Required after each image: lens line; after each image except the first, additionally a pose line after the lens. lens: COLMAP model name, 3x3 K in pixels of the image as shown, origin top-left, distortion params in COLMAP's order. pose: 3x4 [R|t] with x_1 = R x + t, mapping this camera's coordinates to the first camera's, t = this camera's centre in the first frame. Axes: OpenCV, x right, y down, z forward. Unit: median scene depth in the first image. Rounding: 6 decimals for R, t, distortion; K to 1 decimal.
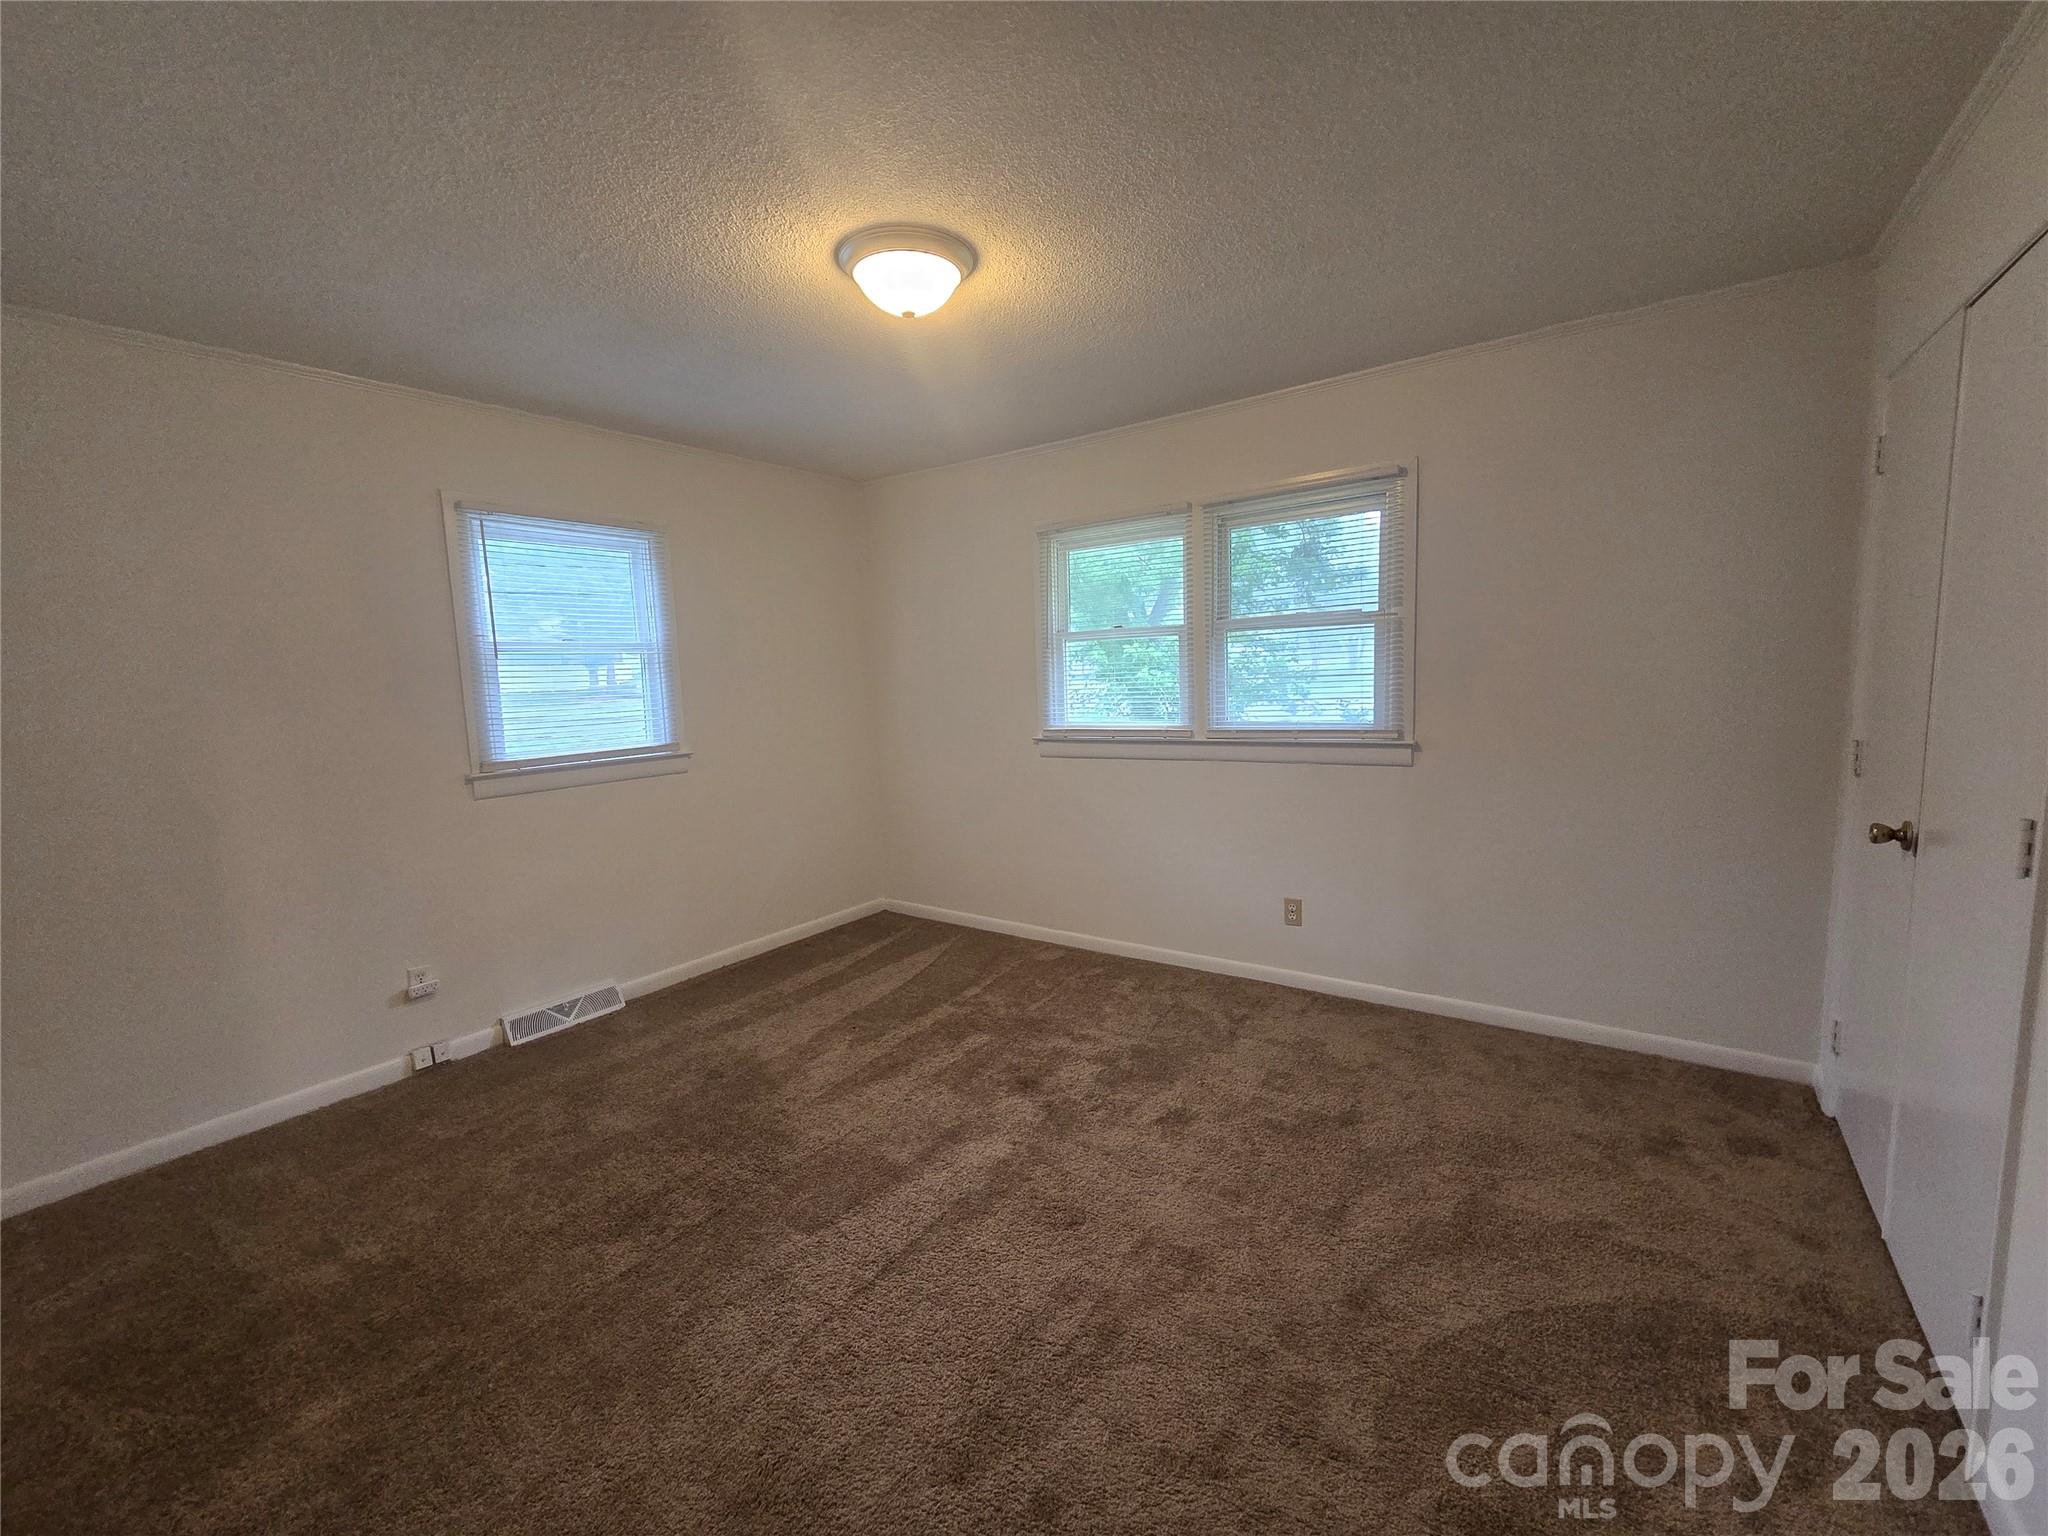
lens RADIAL K [[833.3, 0, 1024.0], [0, 833.3, 768.0], [0, 0, 1]] dist [-0.002323, -0.000036]
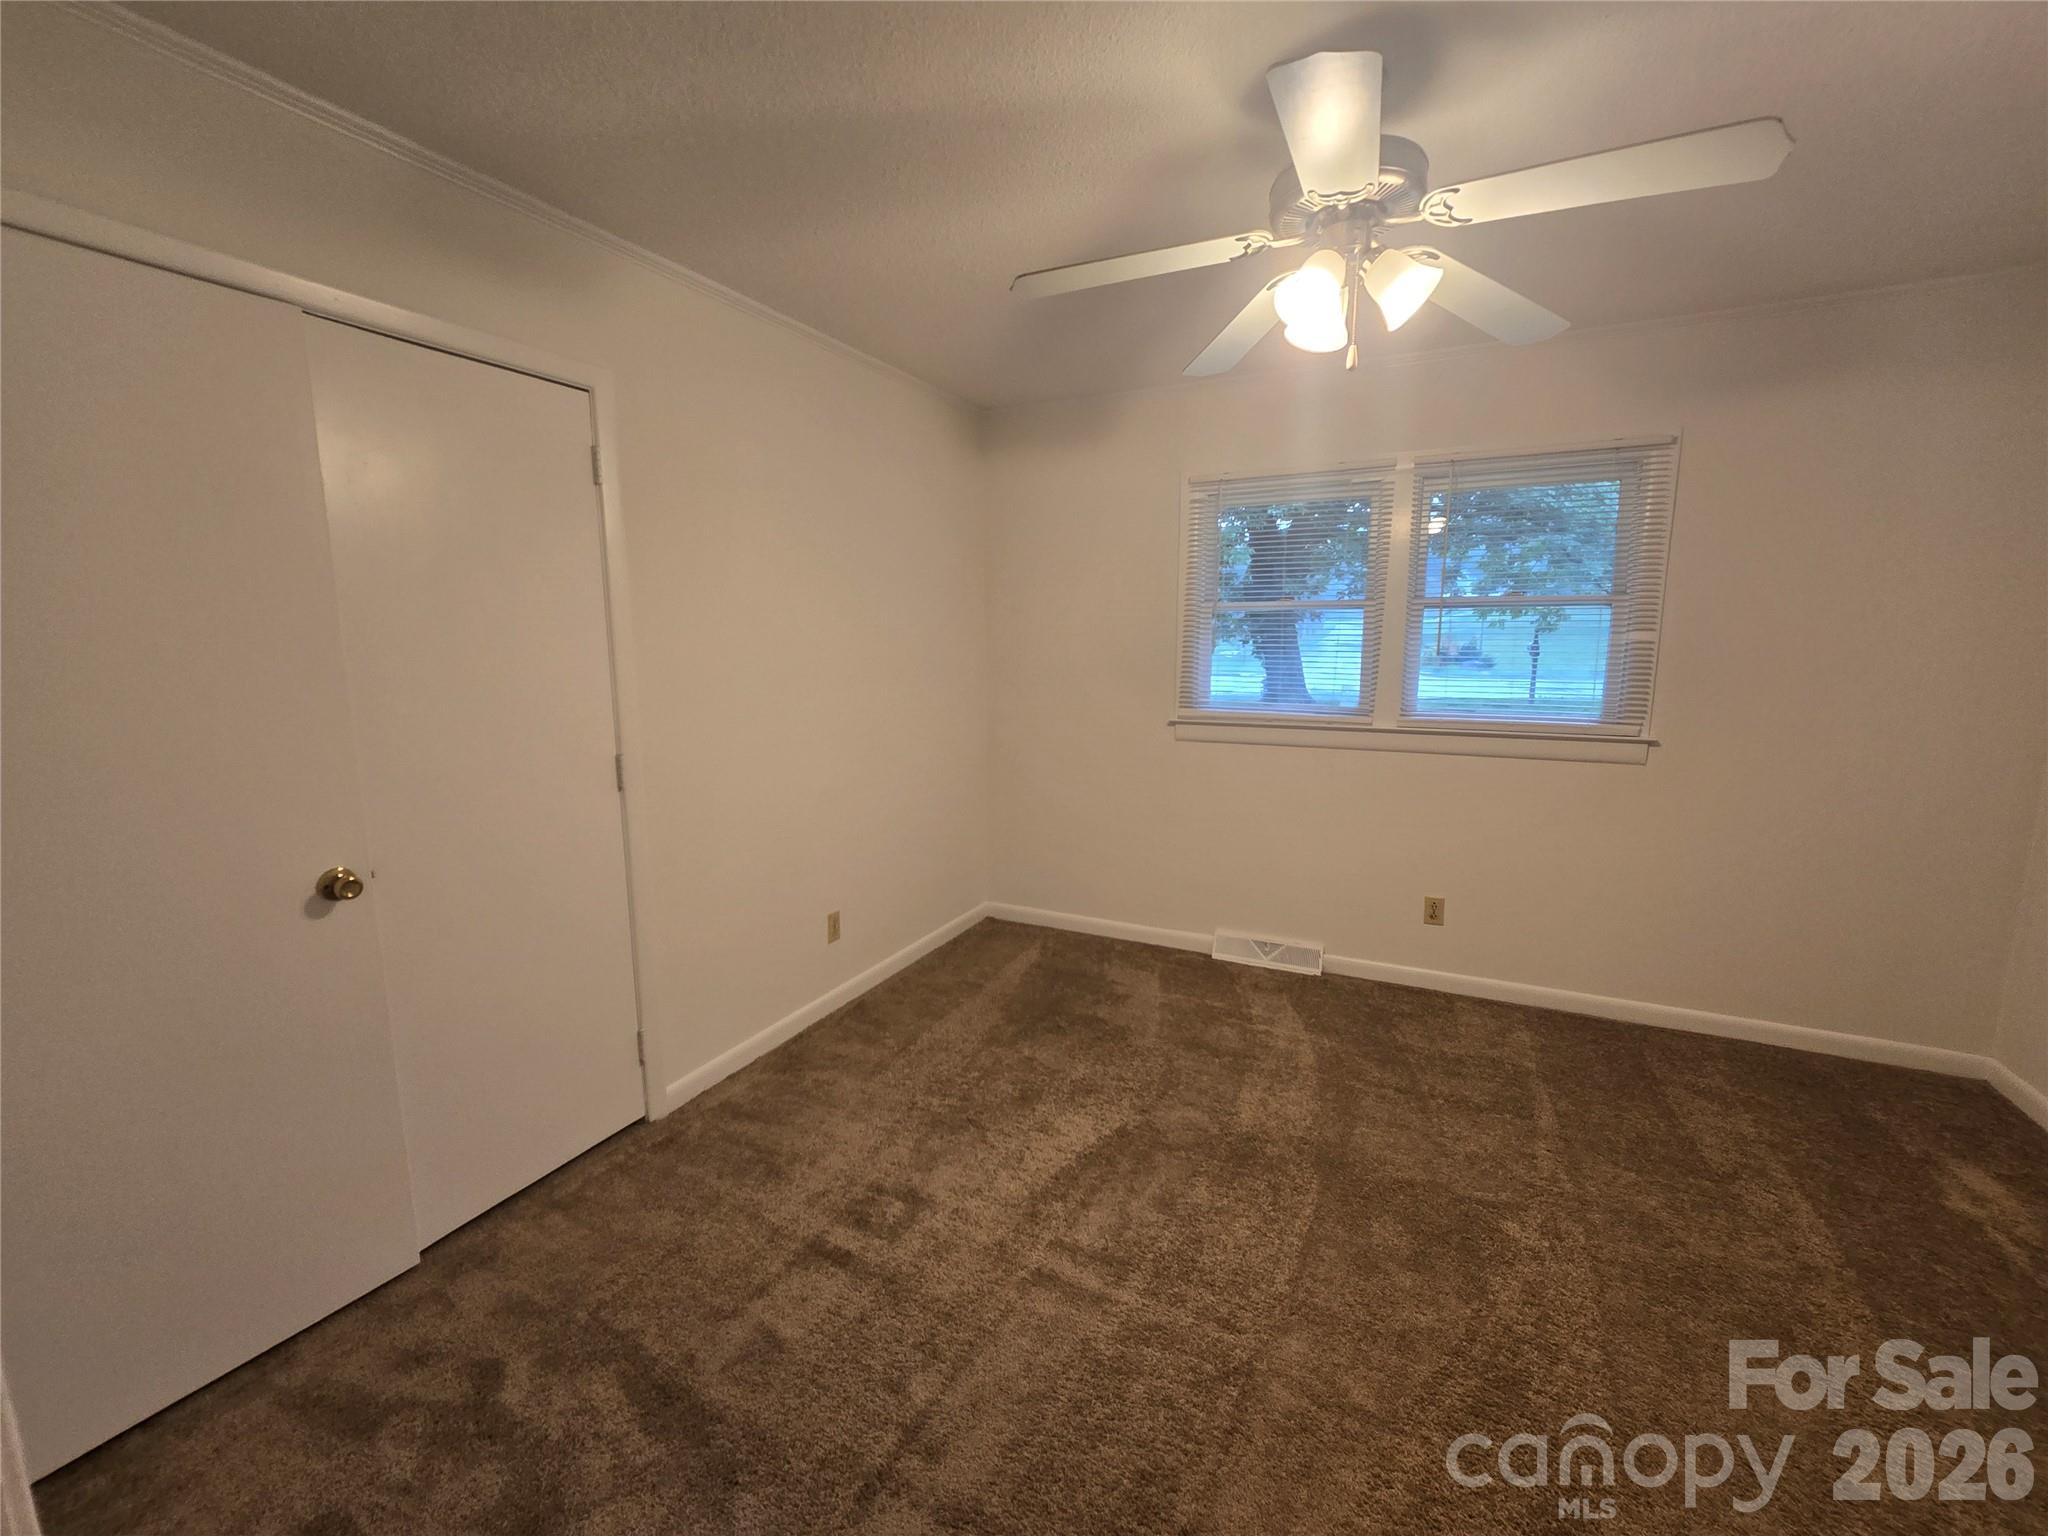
lens RADIAL K [[833.3, 0, 1024.0], [0, 833.3, 768.0], [0, 0, 1]] dist [-0.002323, -0.000036]
pose [[0.985417, 0.004757, 0.170088, -0.303293], [-0.012433, 0.998950, 0.044092, -0.023174], [-0.169700, -0.045564, 0.984442, 0.162194]]
